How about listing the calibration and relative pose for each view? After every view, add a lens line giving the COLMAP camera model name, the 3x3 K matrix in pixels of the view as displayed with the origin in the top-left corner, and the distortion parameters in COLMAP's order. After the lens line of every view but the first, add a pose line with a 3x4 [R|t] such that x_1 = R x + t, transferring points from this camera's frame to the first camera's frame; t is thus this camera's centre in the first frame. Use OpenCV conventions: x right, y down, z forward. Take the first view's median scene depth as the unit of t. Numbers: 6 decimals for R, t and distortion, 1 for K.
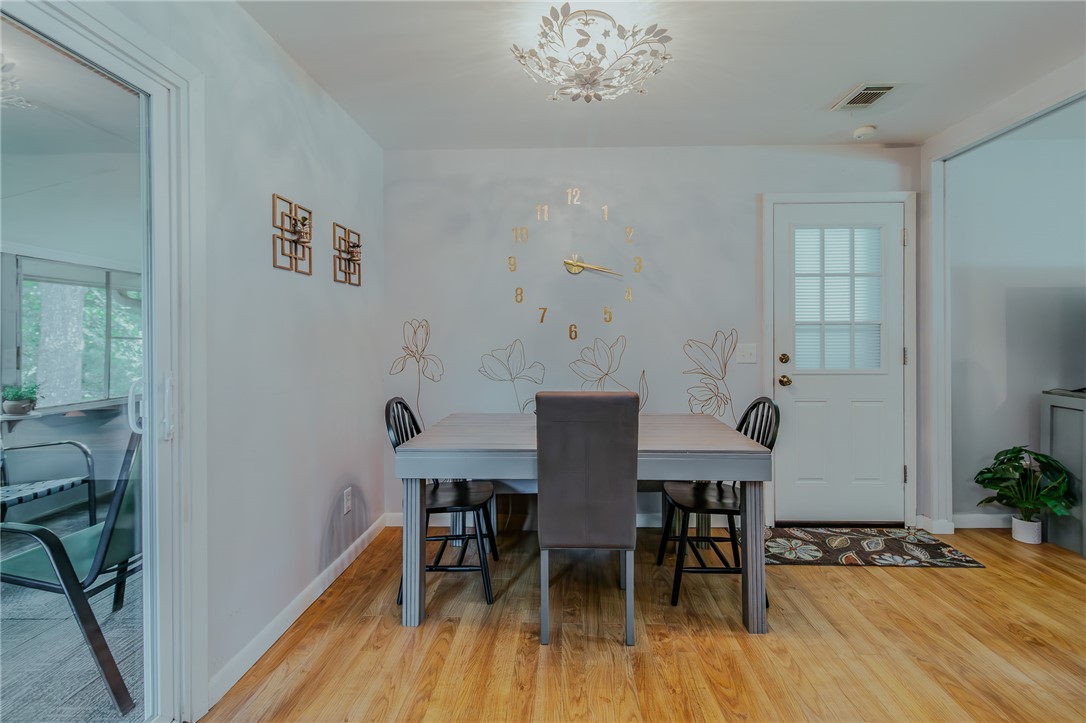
lens RADIAL K [[508.7, 0, 564.4], [0, 508.7, 335.4], [0, 0, 1]] dist [0.004419, -0.001670]
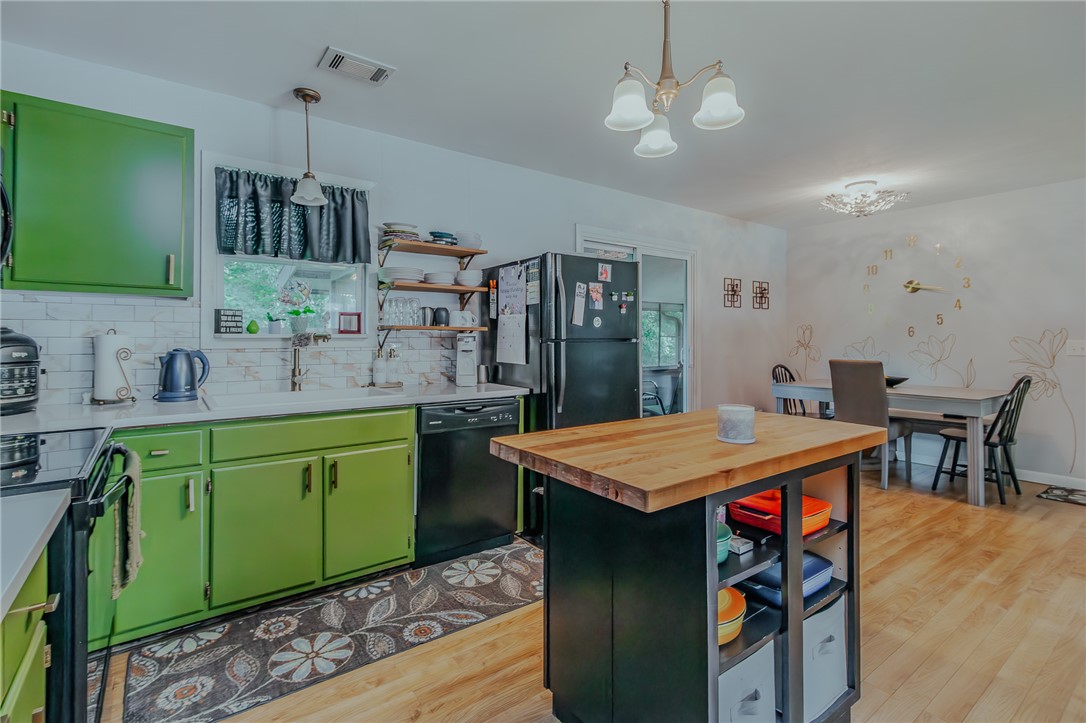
lens RADIAL K [[508.7, 0, 531.1], [0, 508.7, 345.5], [0, 0, 1]] dist [0.004419, -0.001670]
pose [[0.593169, 0.016974, -0.804899, 0.571578], [-0.001385, 0.999798, 0.020063, 0.006427], [0.805077, -0.010786, 0.593072, -0.811212]]
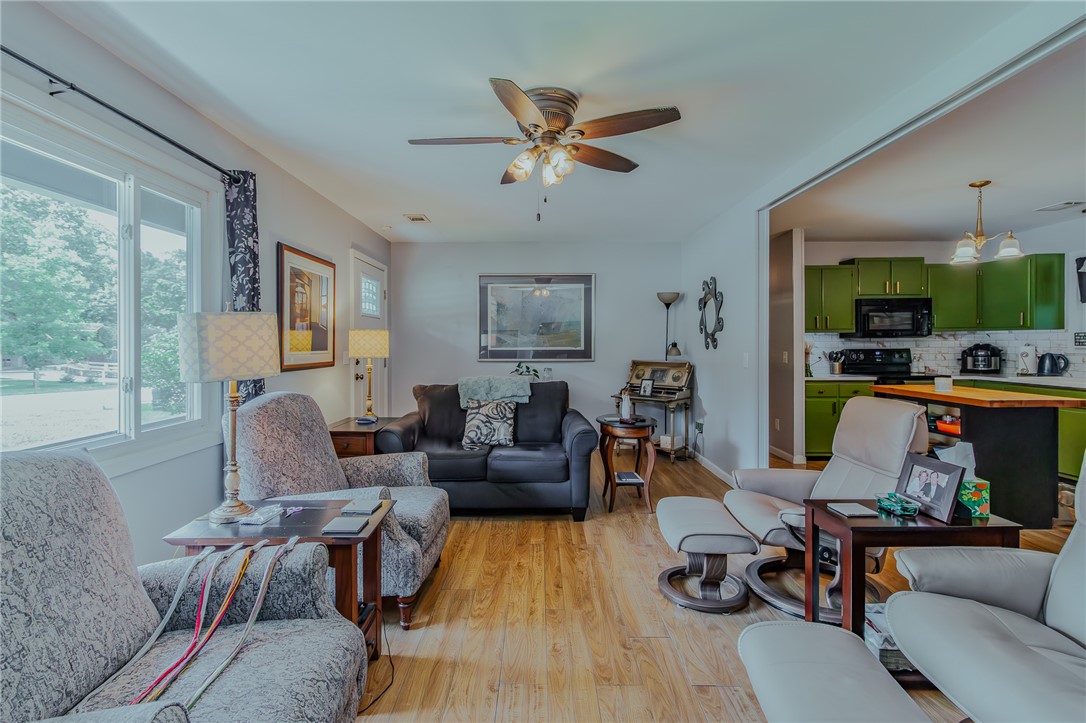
lens RADIAL K [[508.7, 0, 532.3], [0, 508.7, 345.6], [0, 0, 1]] dist [0.004419, -0.001670]
pose [[-0.999939, 0.010043, -0.004544, 1.263486], [0.010024, 0.999941, 0.004128, -0.017699], [0.004585, 0.004082, -0.999981, 0.766559]]
